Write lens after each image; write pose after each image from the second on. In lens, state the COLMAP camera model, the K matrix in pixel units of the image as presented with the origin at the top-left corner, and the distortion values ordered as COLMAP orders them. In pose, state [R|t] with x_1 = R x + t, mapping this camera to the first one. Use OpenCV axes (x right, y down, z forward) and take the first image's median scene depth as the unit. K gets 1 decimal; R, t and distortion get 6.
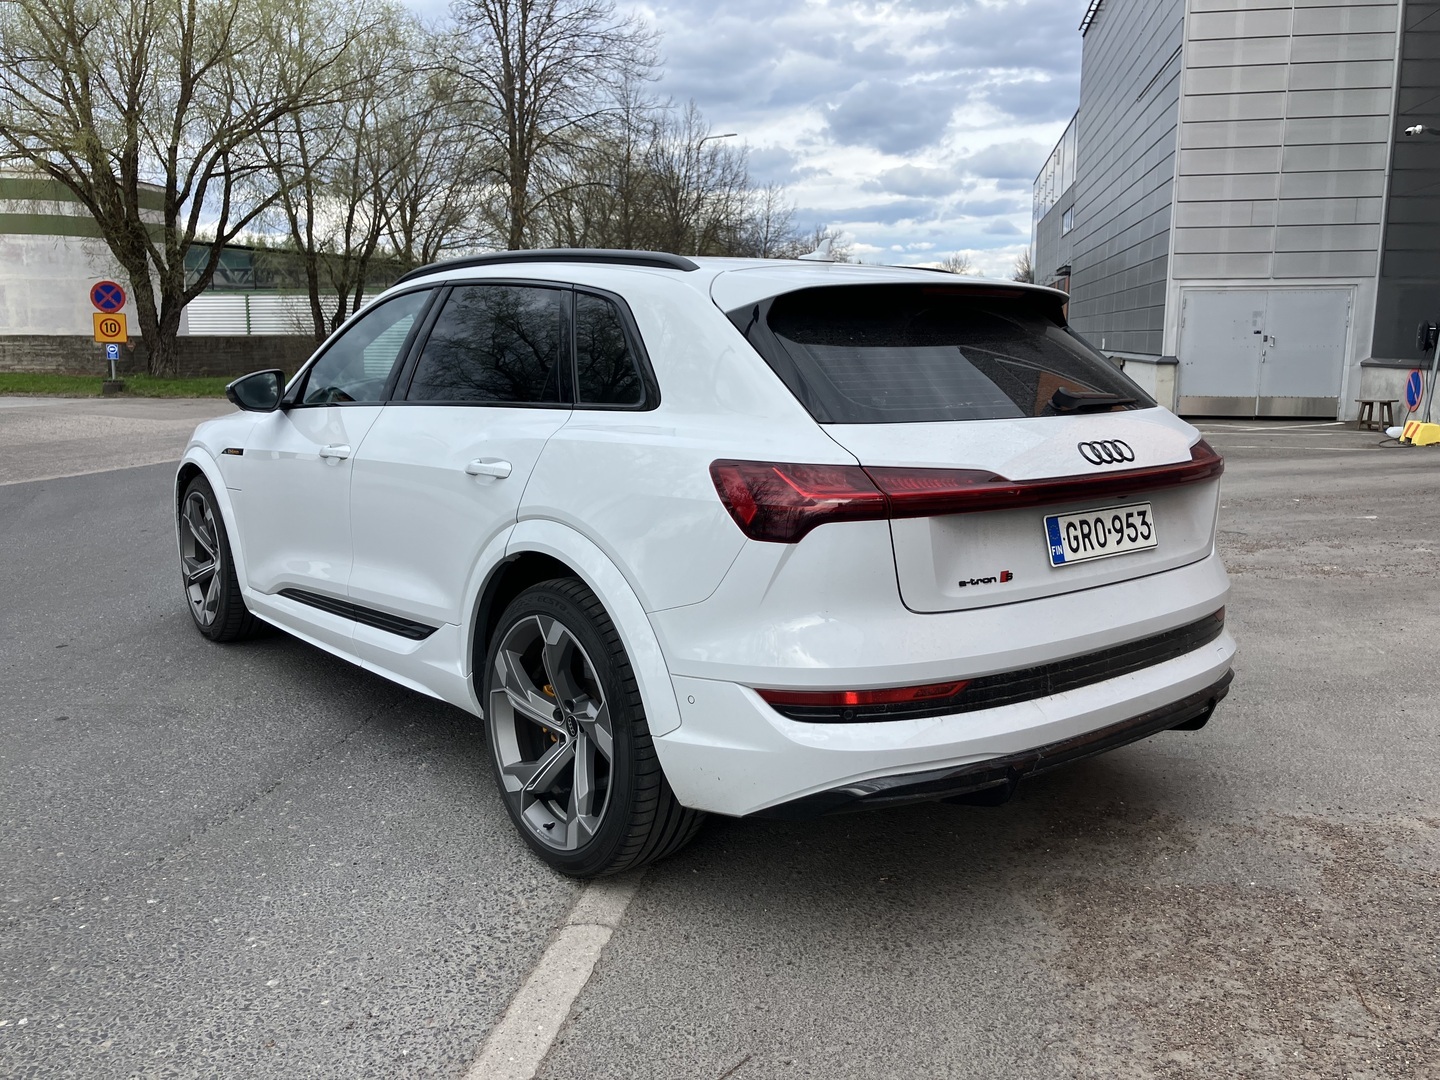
lens RADIAL K [[1174.0, 0, 712.5], [0, 1174.0, 537.4], [0, 0, 1]] dist [0.008537, 0.015114]
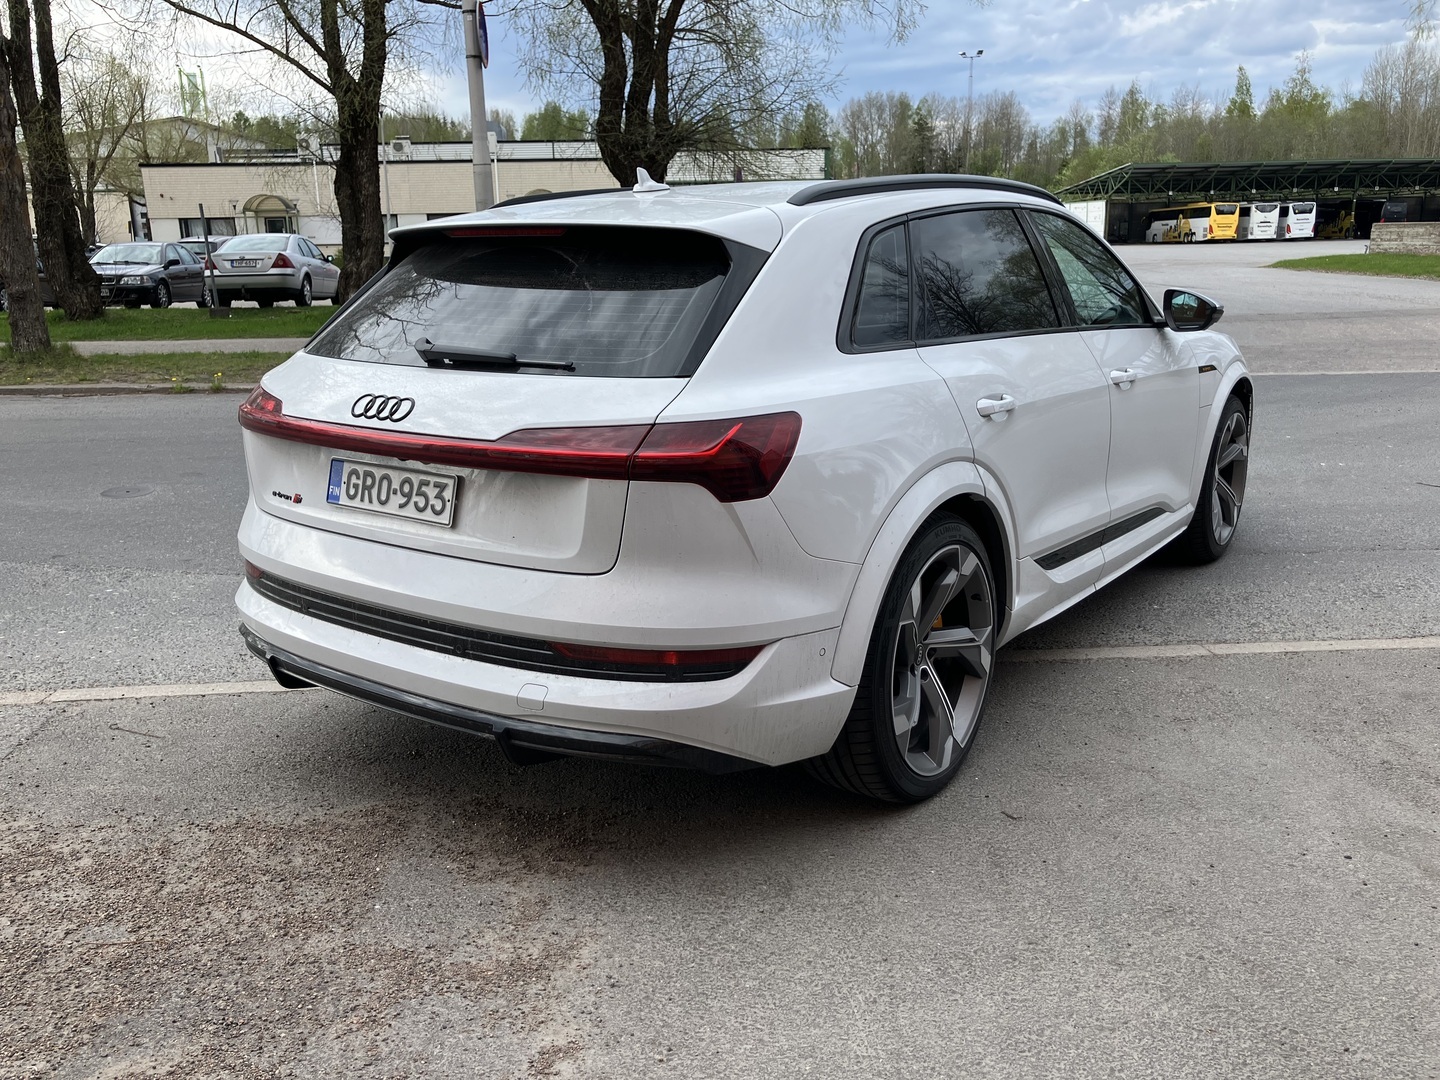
lens RADIAL K [[1174.0, 0, 712.5], [0, 1174.0, 537.4], [0, 0, 1]] dist [0.008537, 0.015114]
pose [[0.272926, 0.239827, -0.931662, 1.332768], [-0.140753, 0.967962, 0.207938, -0.208603], [0.951683, 0.074383, 0.297938, 0.980569]]
